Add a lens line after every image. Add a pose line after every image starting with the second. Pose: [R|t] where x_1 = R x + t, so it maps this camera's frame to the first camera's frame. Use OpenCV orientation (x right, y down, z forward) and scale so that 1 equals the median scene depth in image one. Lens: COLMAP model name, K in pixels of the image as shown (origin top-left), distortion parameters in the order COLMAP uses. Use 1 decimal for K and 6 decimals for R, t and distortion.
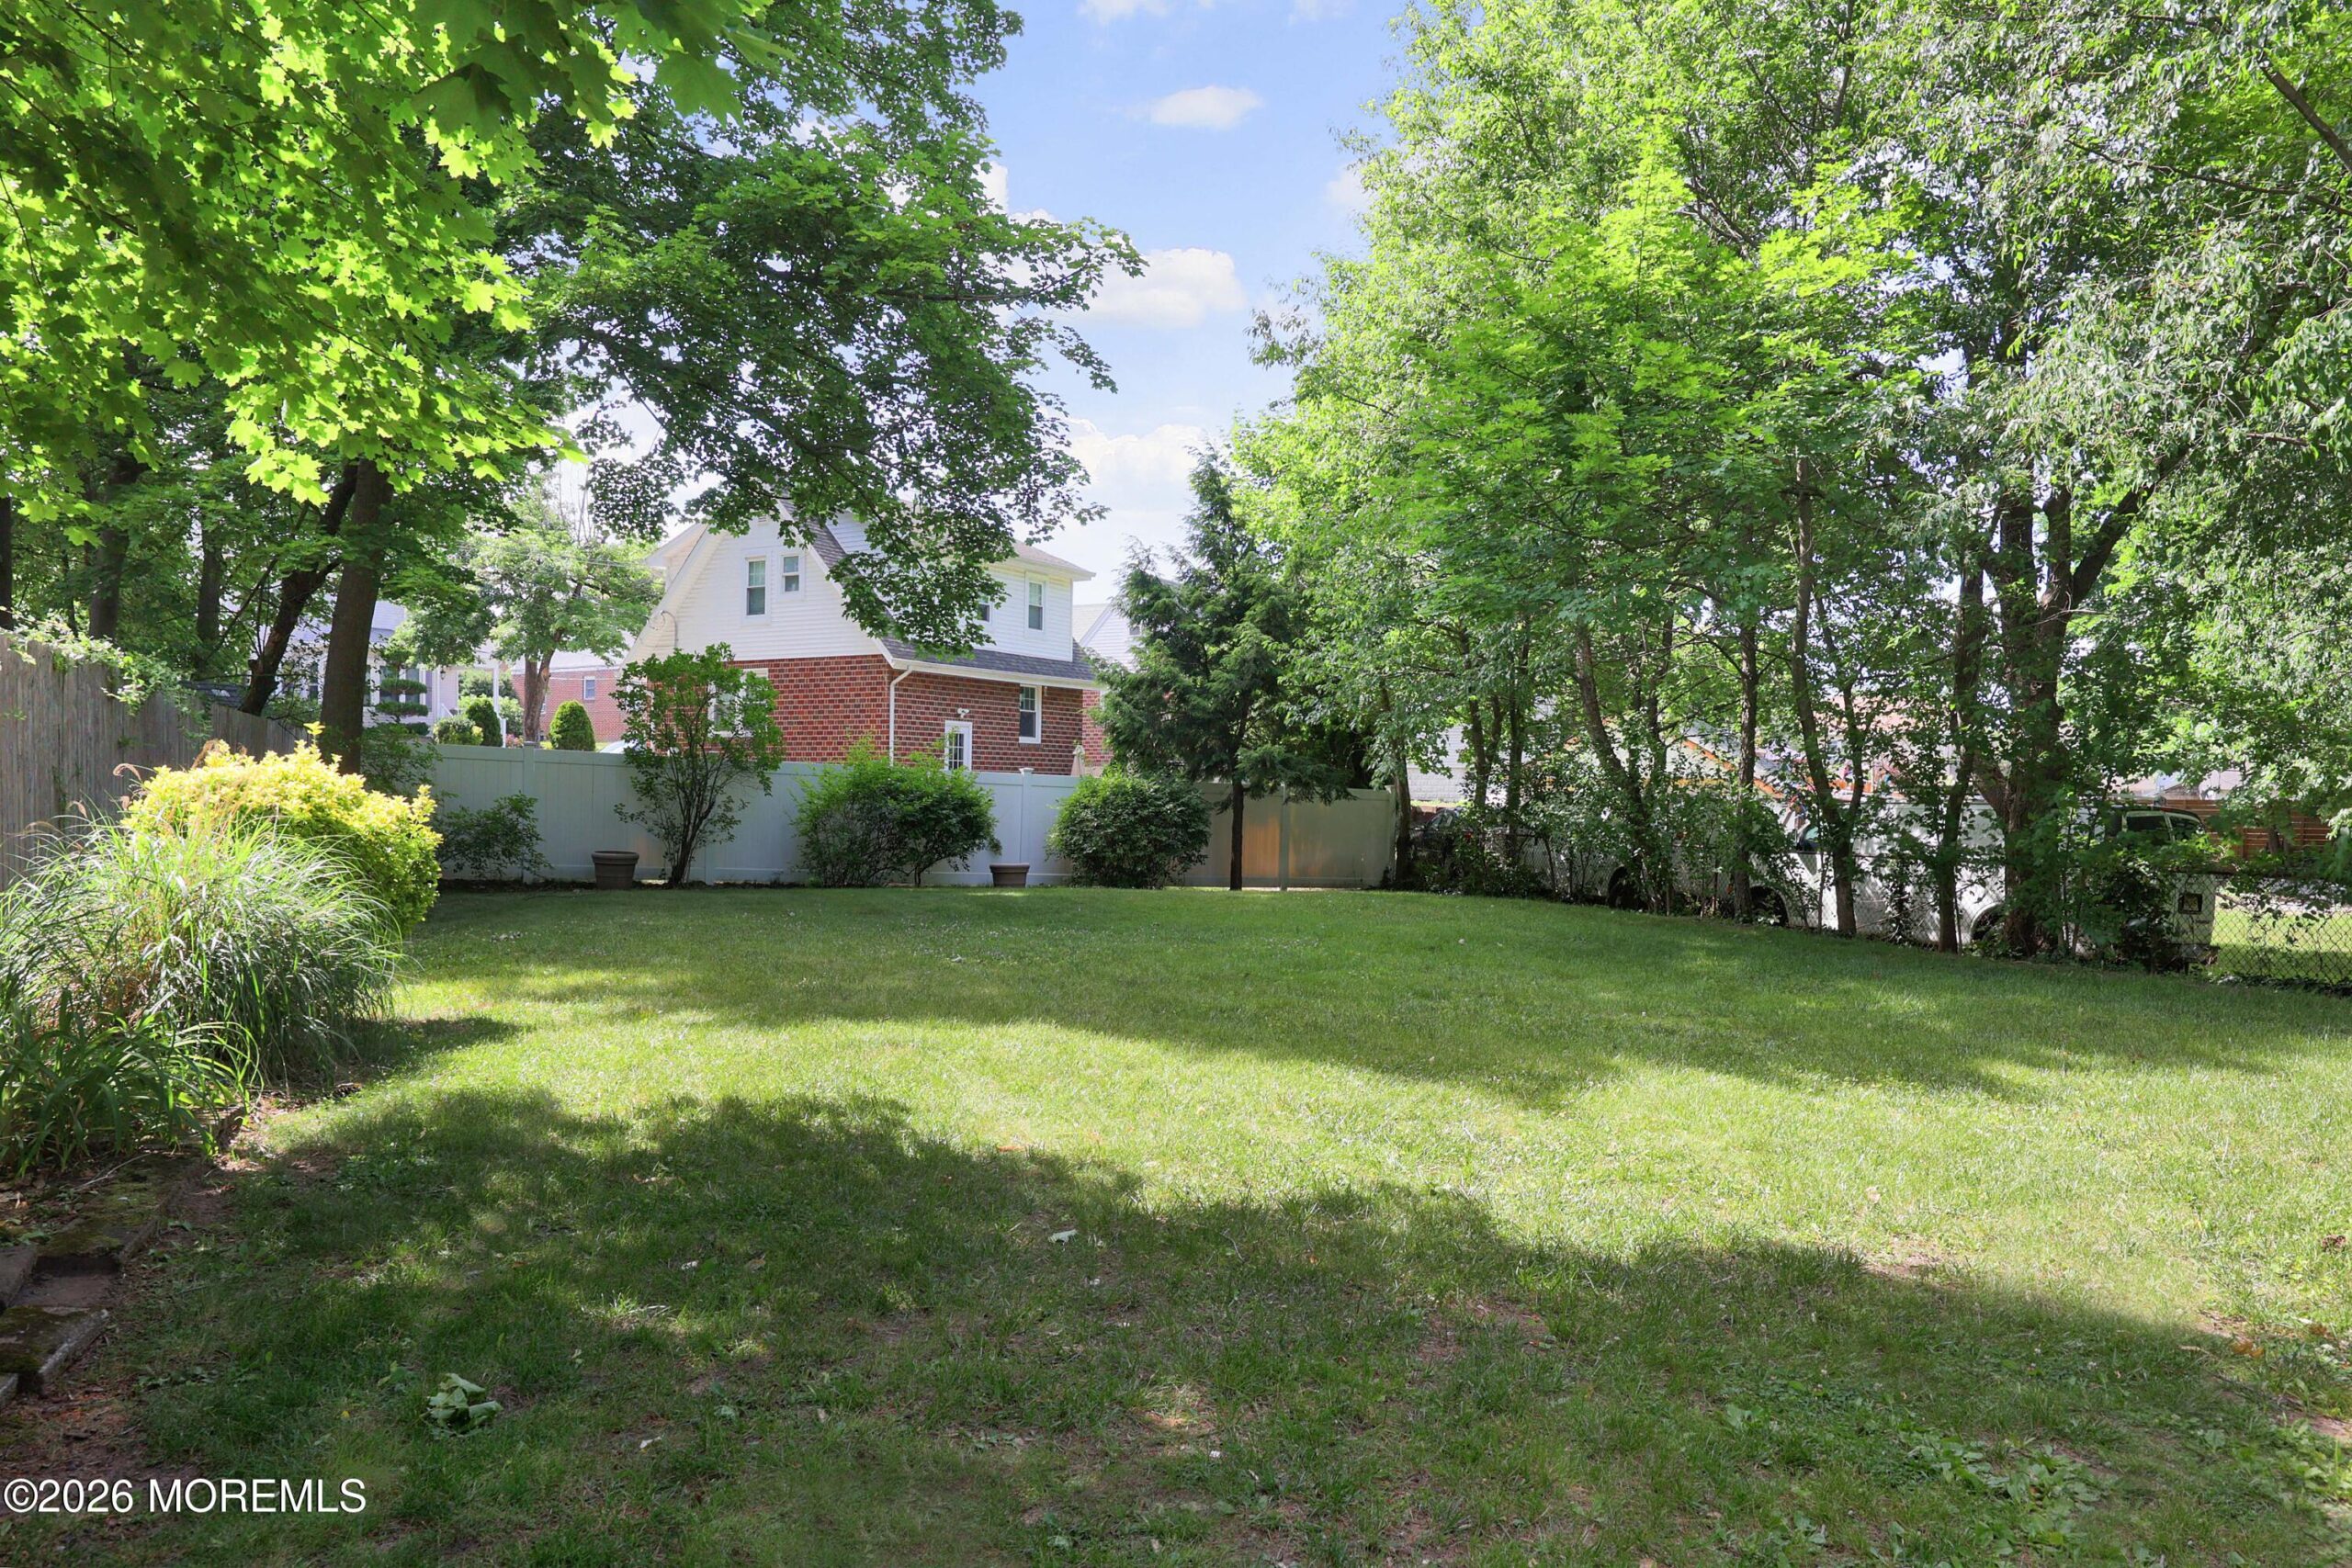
lens RADIAL K [[1549.5, 0, 1162.4], [0, 1549.5, 850.5], [0, 0, 1]] dist [0.005904, 0.000125]
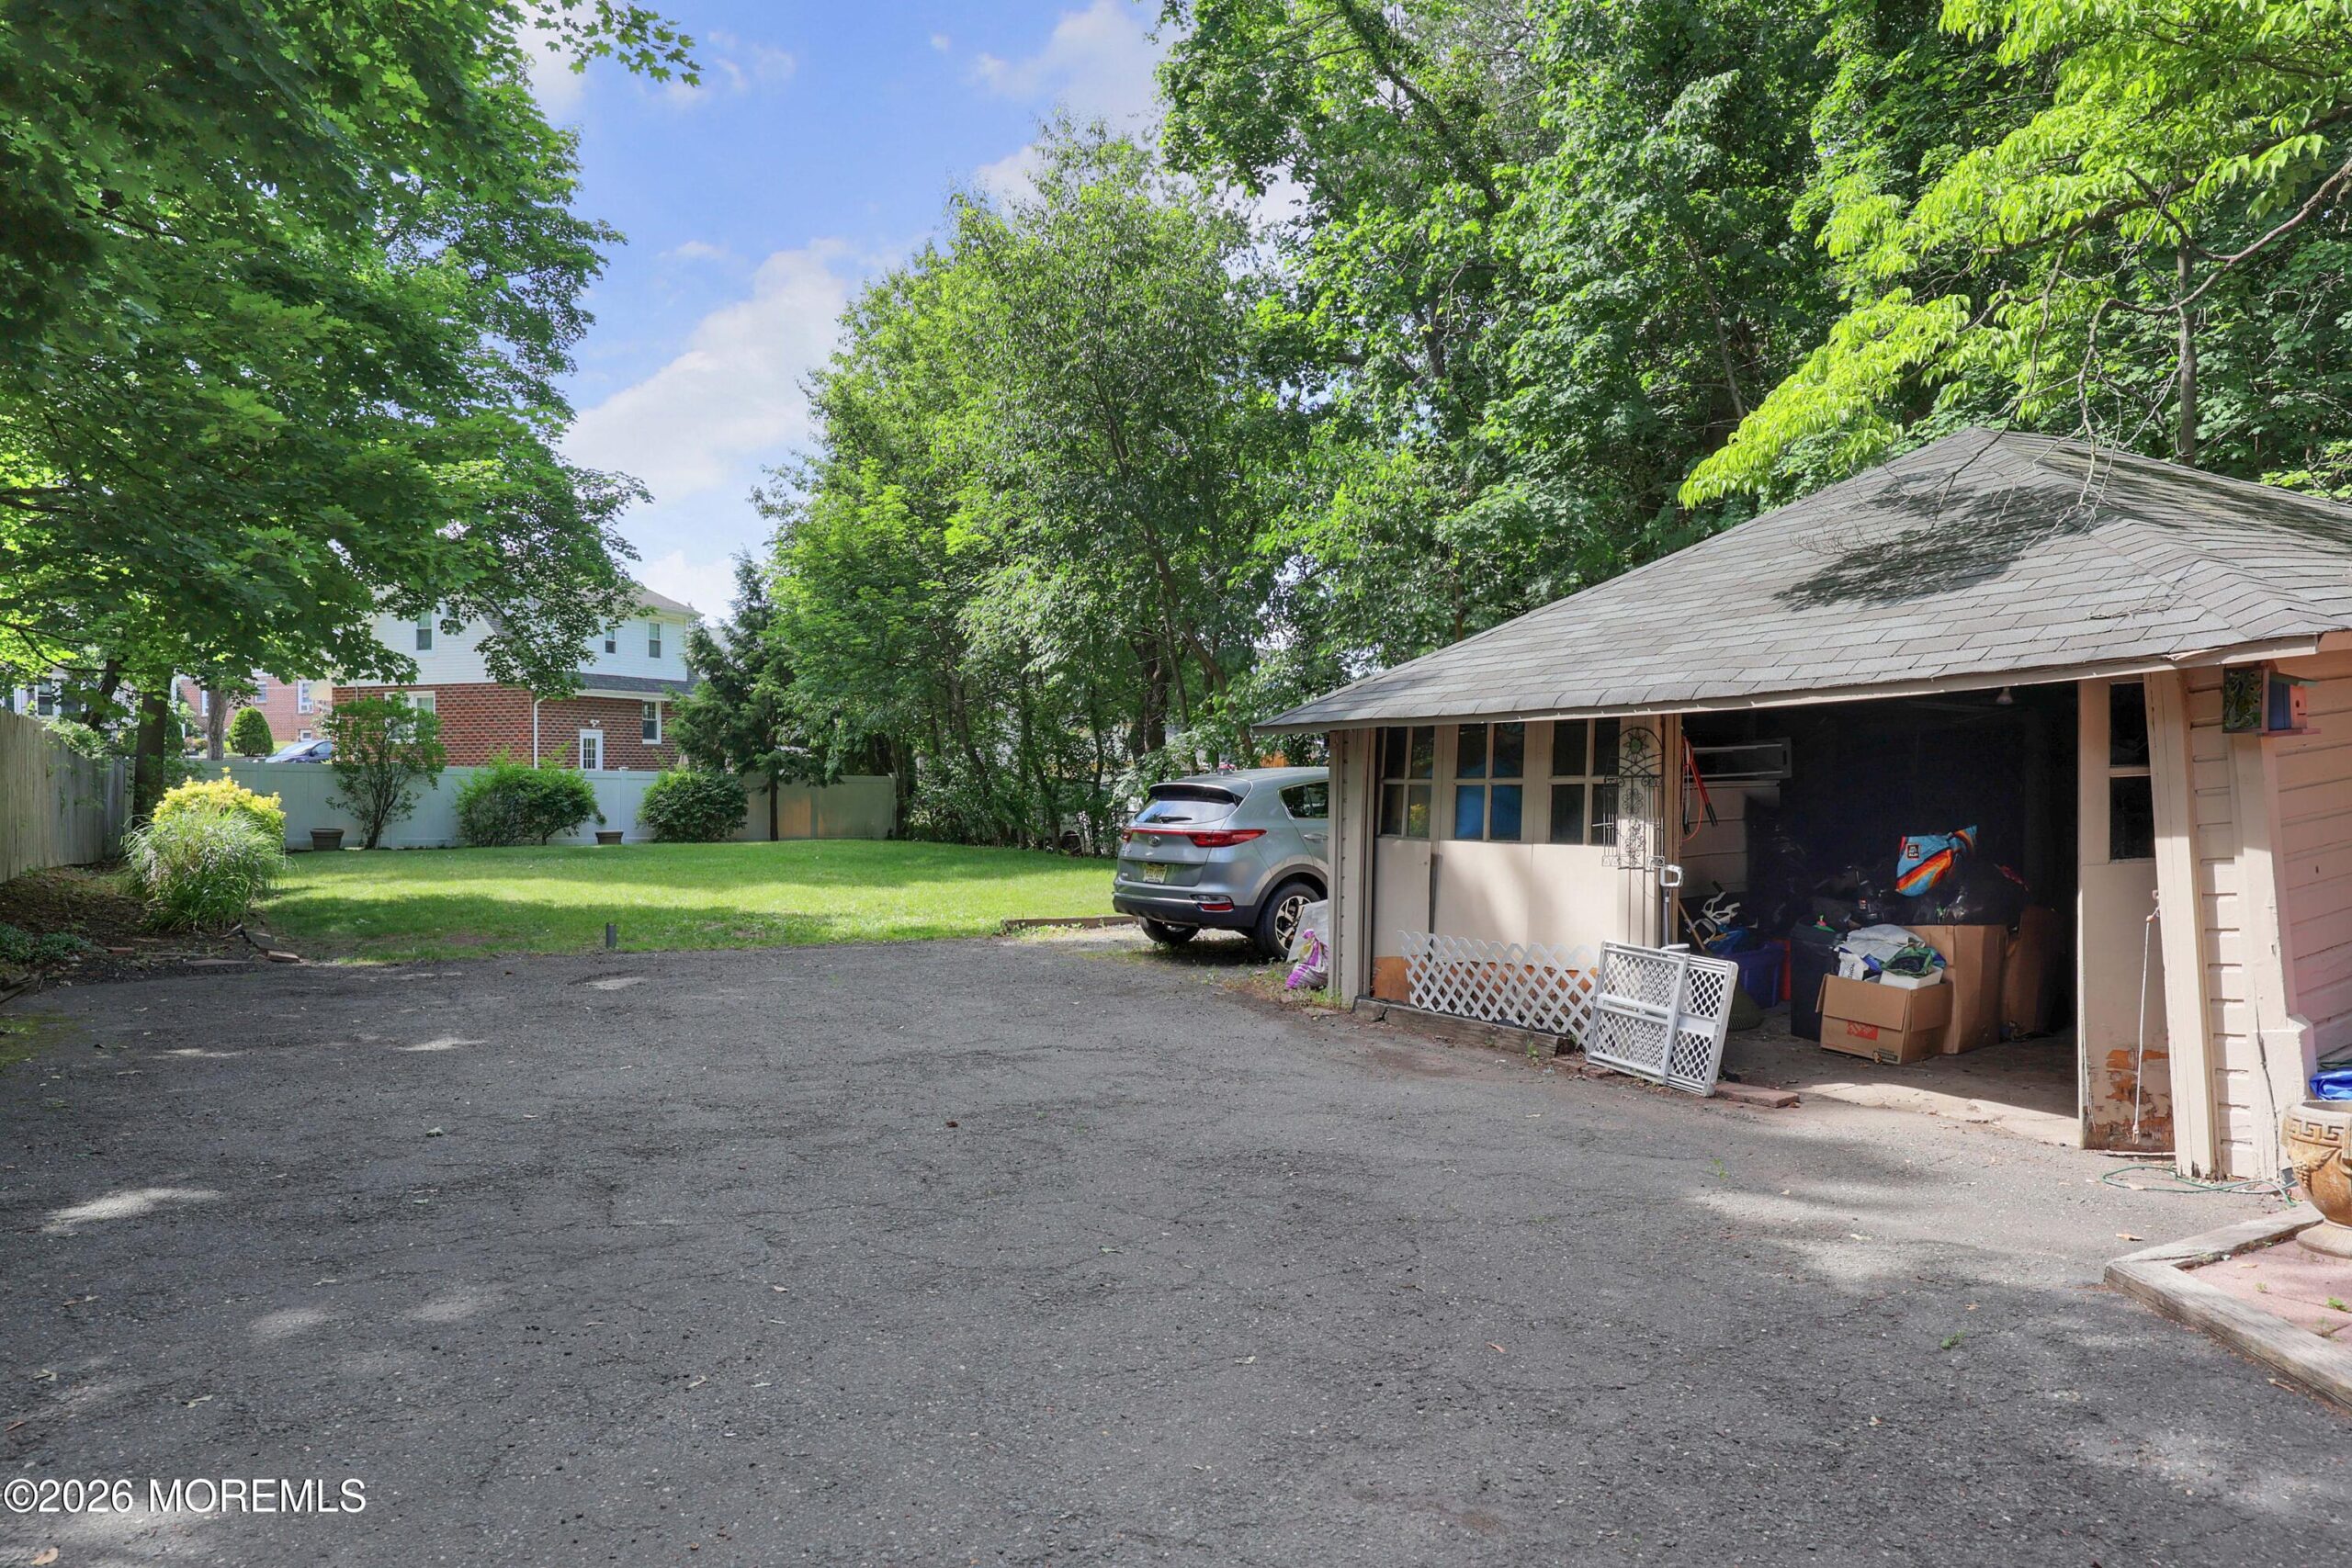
lens RADIAL K [[1512.3, 0, 1179.1], [0, 1512.3, 786.1], [0, 0, 1]] dist [0.021622, -0.005104]
pose [[0.979381, -0.021344, 0.200890, 0.153997], [0.026709, 0.999354, -0.024032, 0.015790], [-0.200248, 0.028902, 0.979319, -0.580284]]
